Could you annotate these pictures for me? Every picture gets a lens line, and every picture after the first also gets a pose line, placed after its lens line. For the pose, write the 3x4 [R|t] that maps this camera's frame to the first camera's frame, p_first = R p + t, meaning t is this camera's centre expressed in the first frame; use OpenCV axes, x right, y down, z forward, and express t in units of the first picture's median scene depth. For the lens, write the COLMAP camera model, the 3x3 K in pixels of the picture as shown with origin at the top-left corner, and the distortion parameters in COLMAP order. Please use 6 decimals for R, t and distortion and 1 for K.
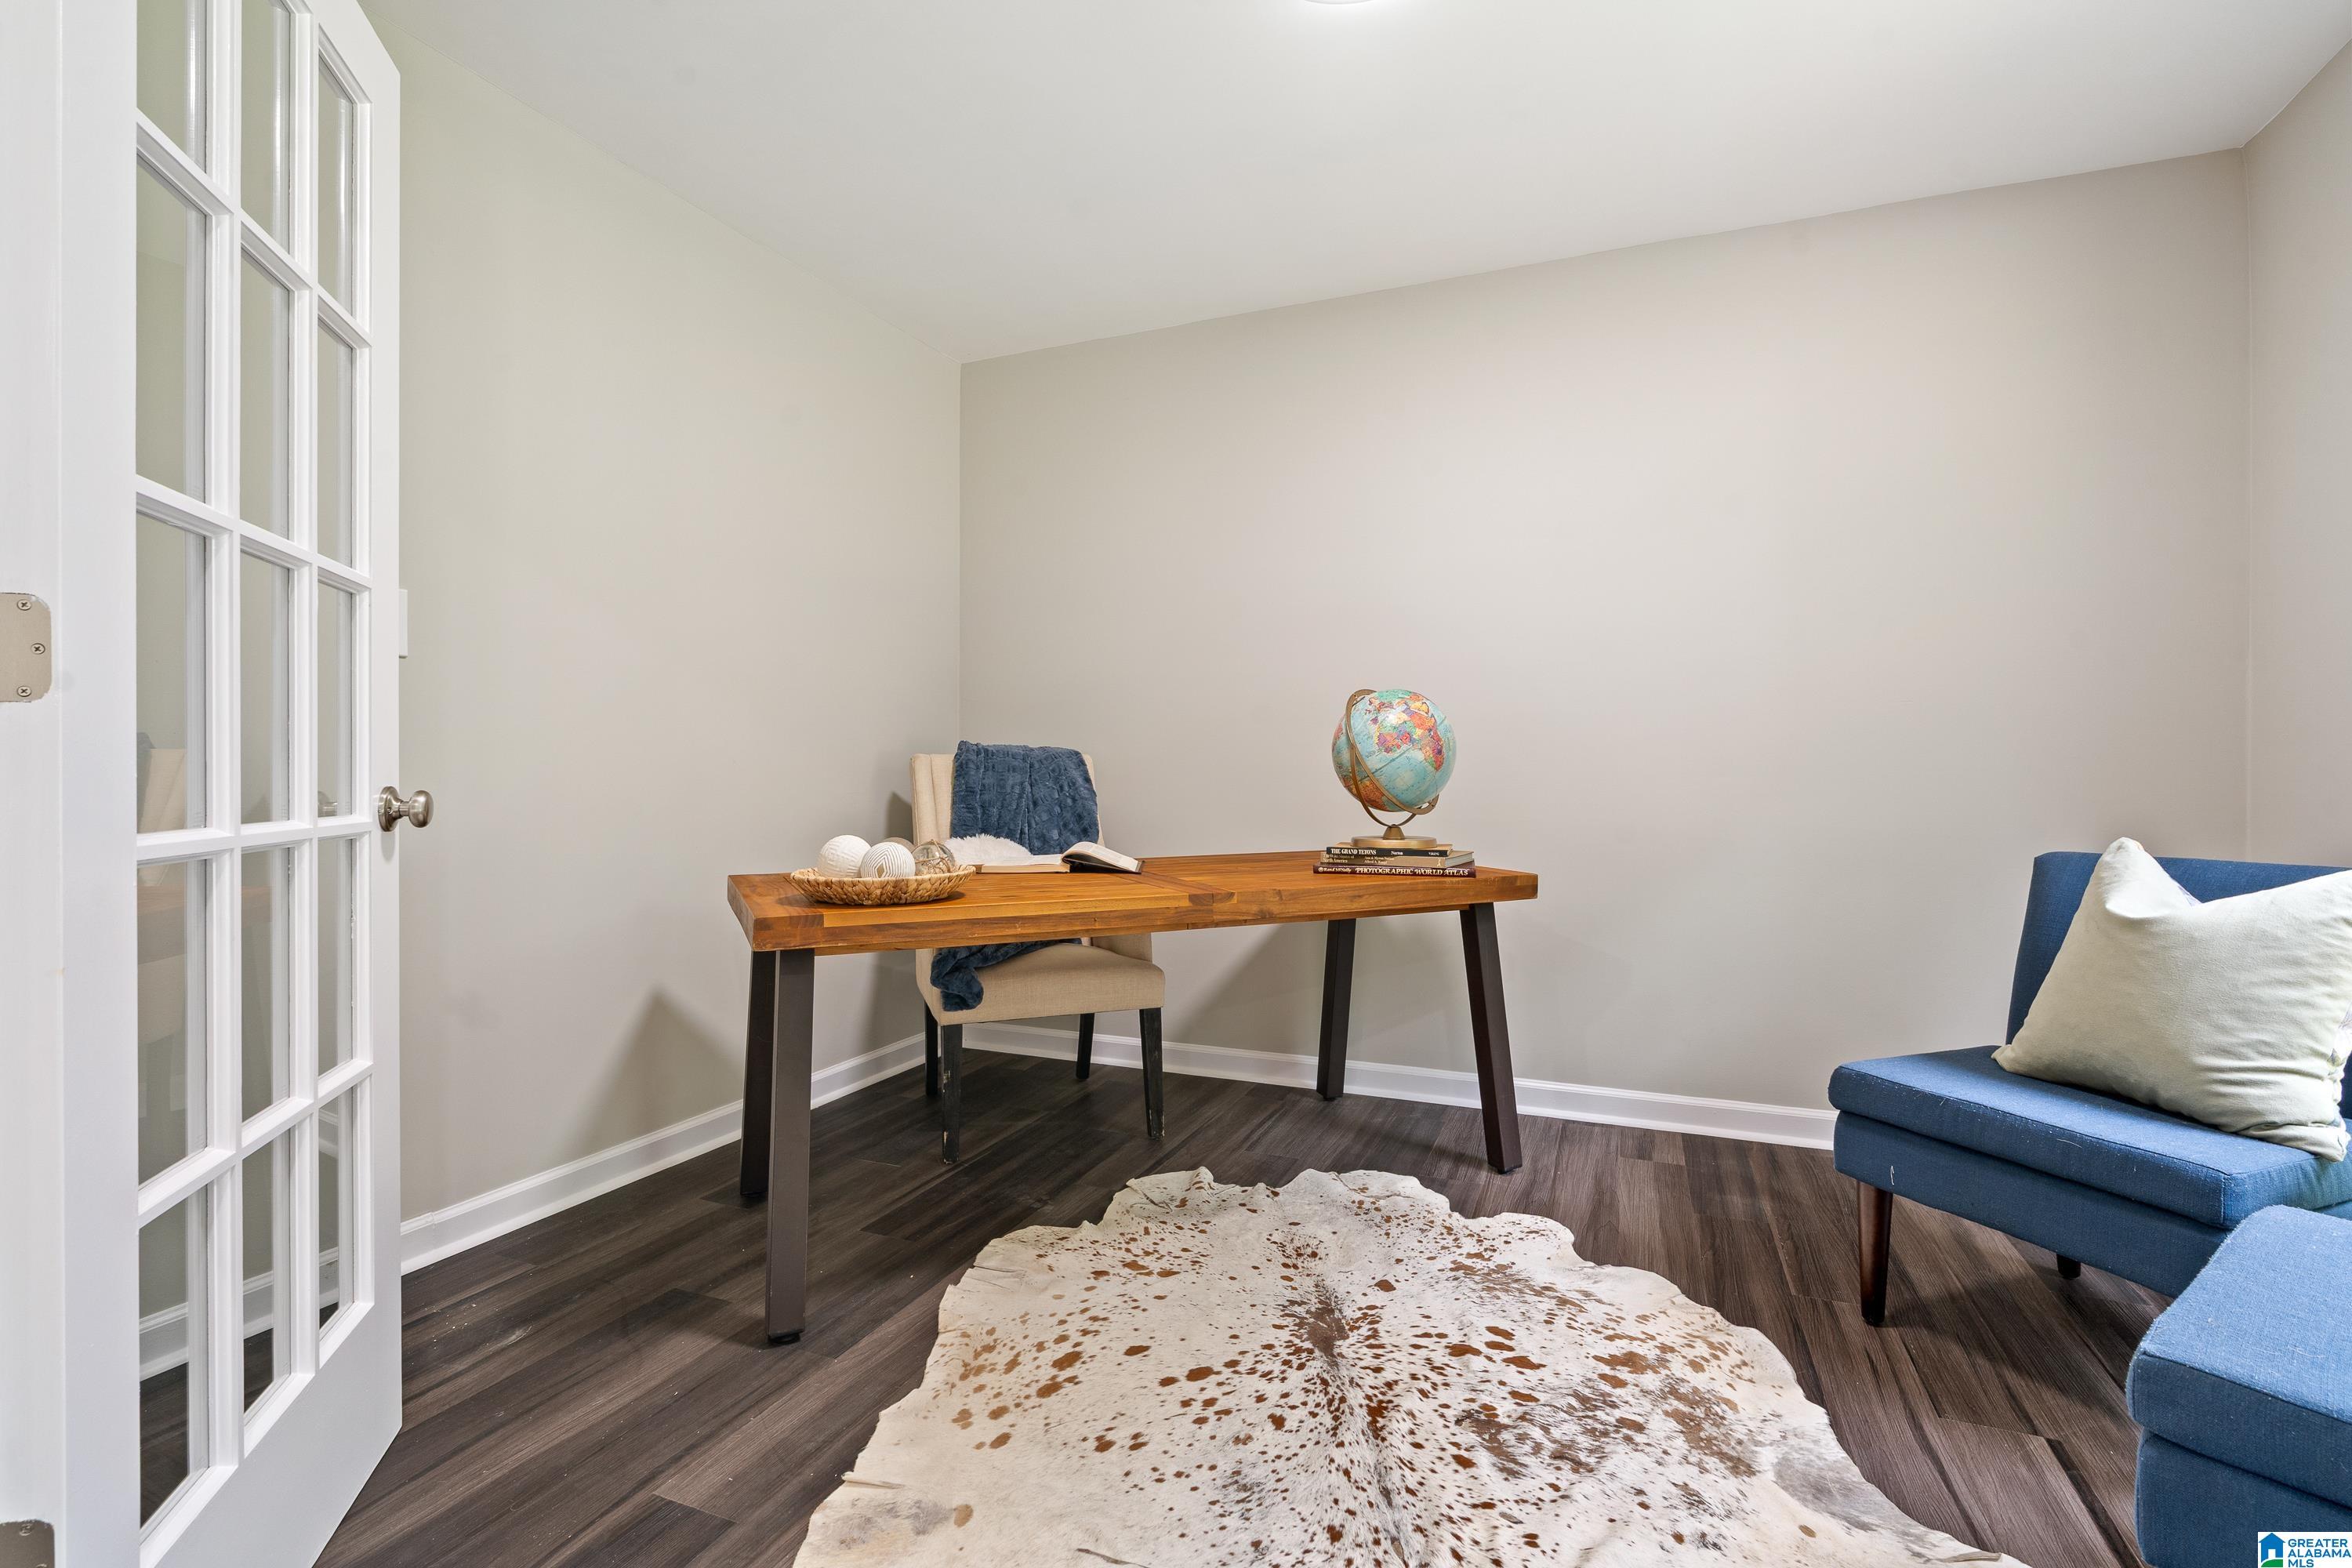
lens RADIAL K [[1079.3, 0, 1168.0], [0, 1079.3, 772.3], [0, 0, 1]] dist [-0.002894, 0.001533]
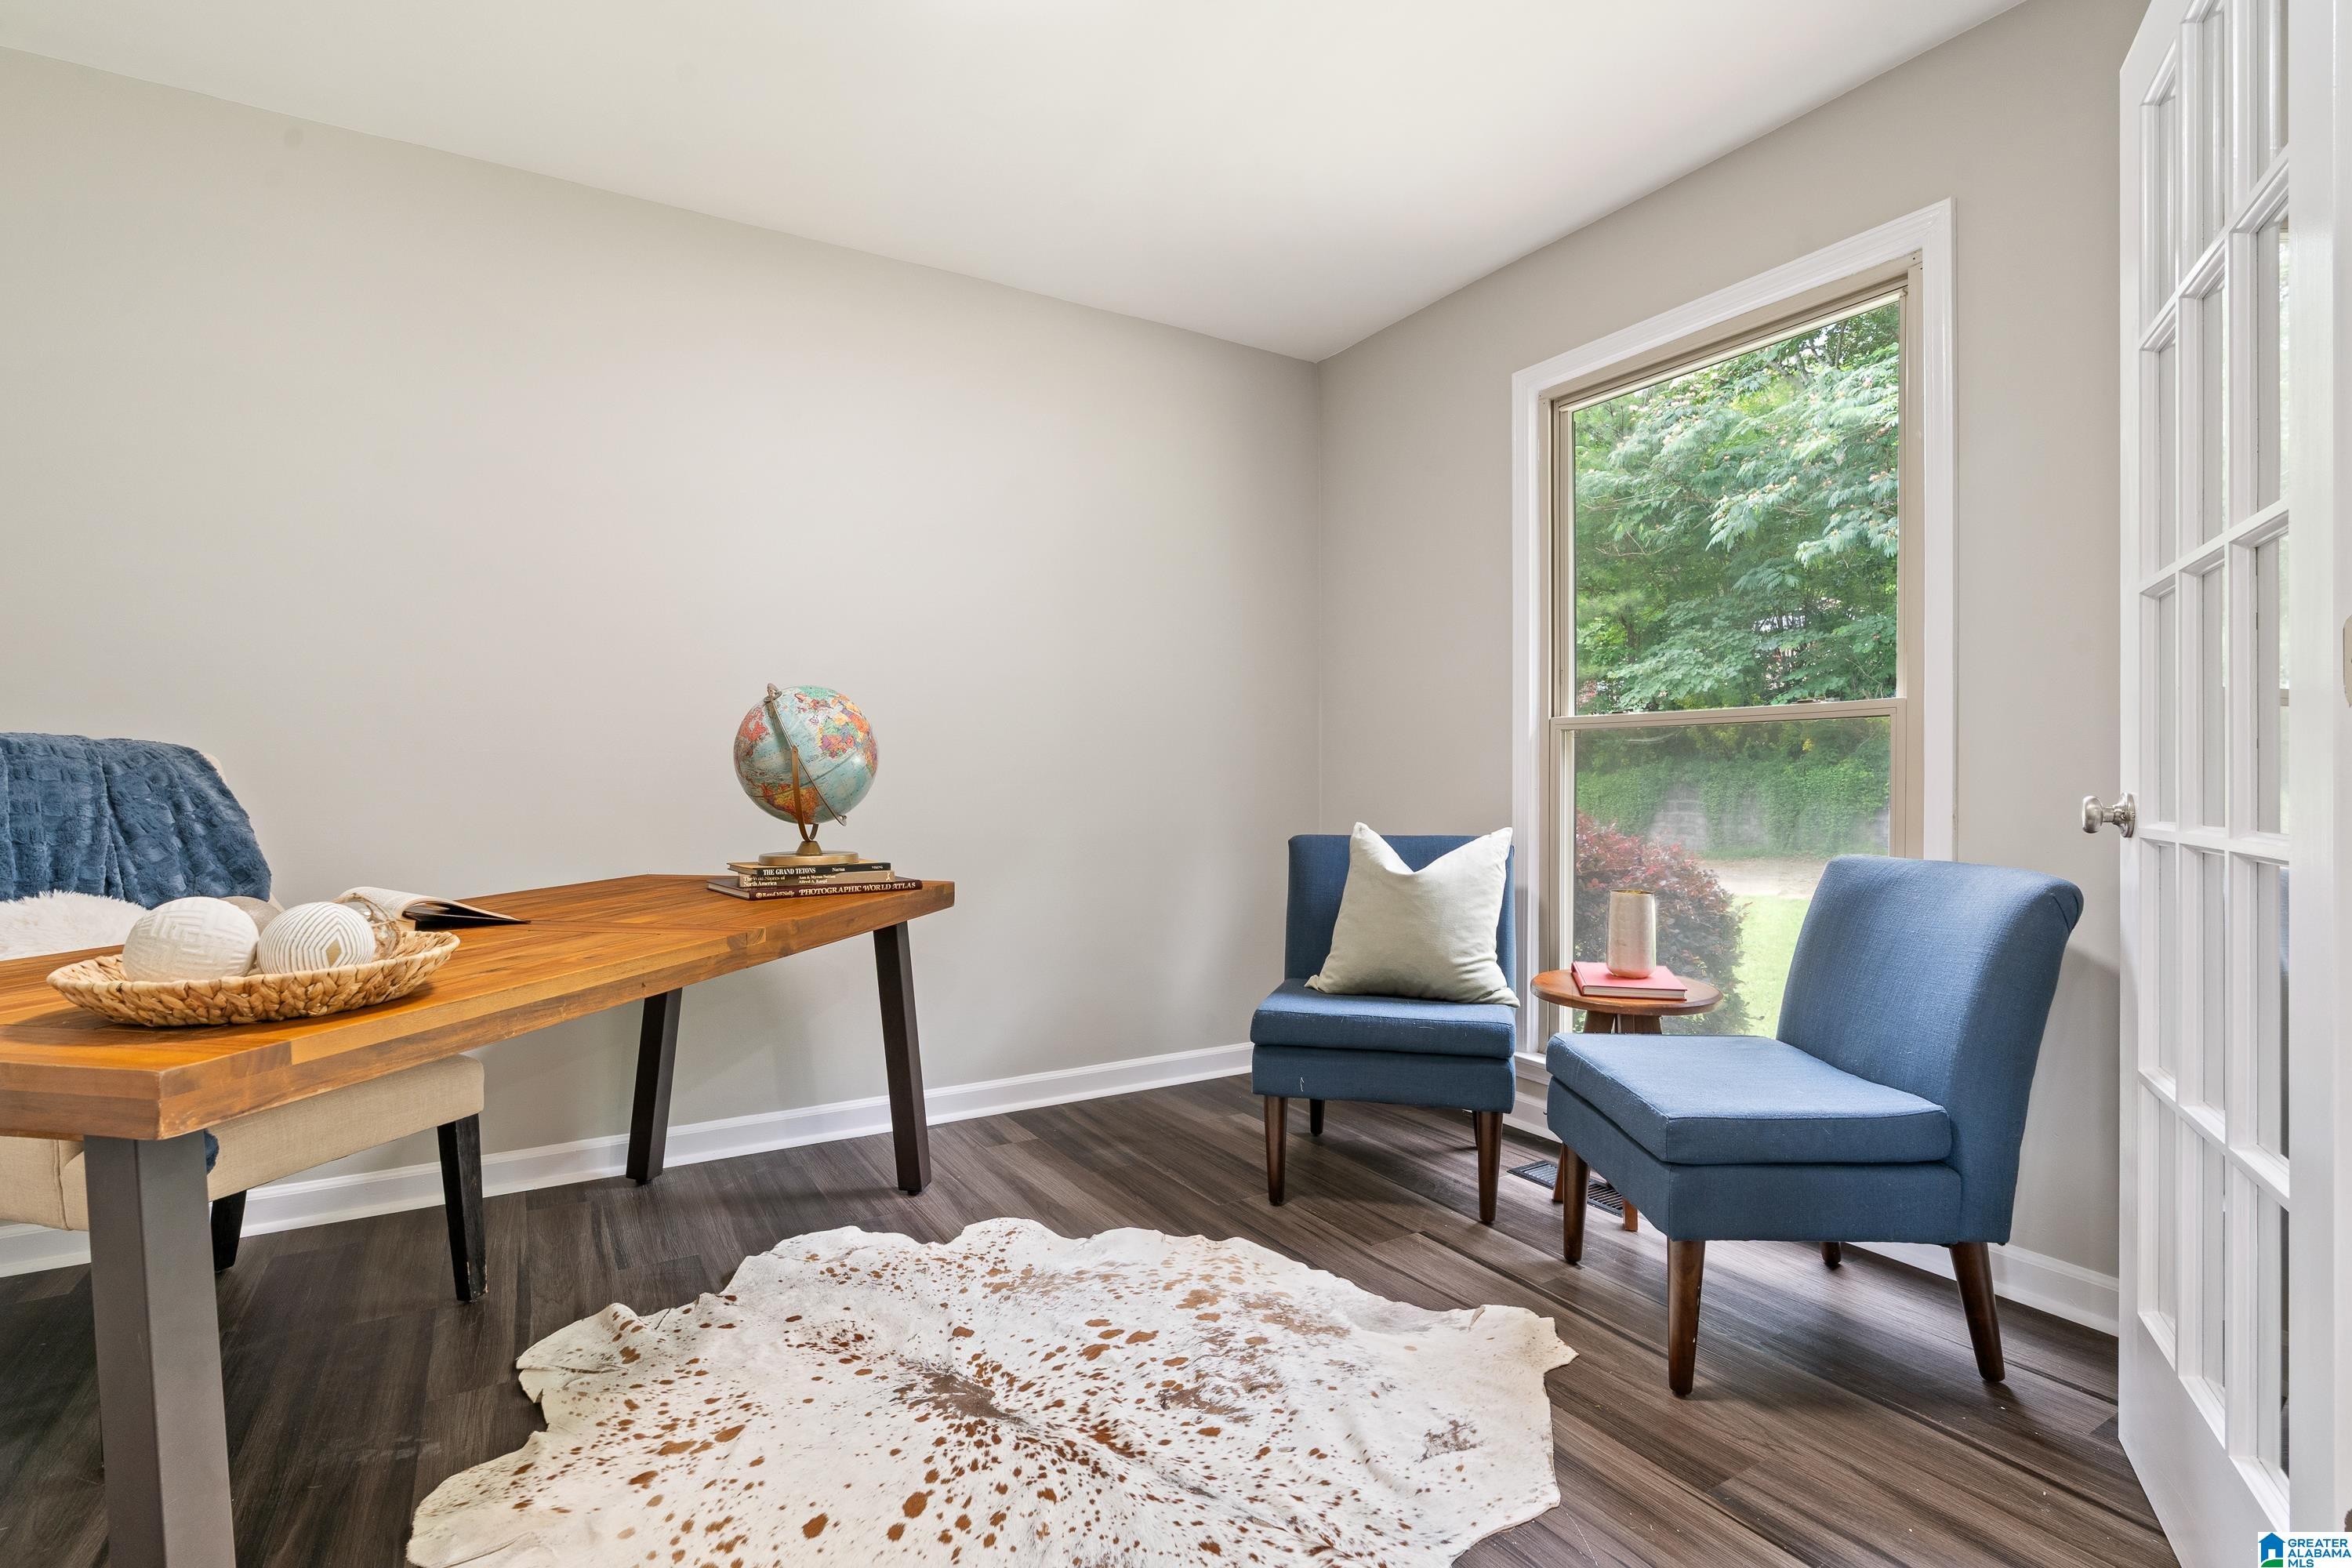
lens RADIAL K [[1124.3, 0, 1171.0], [0, 1124.3, 776.0], [0, 0, 1]] dist [-0.003037, 0.001077]
pose [[0.589090, 0.000907, 0.808067, -0.479655], [0.002640, 0.999992, -0.003047, 0.000929], [-0.808063, 0.003928, 0.589082, 0.287297]]
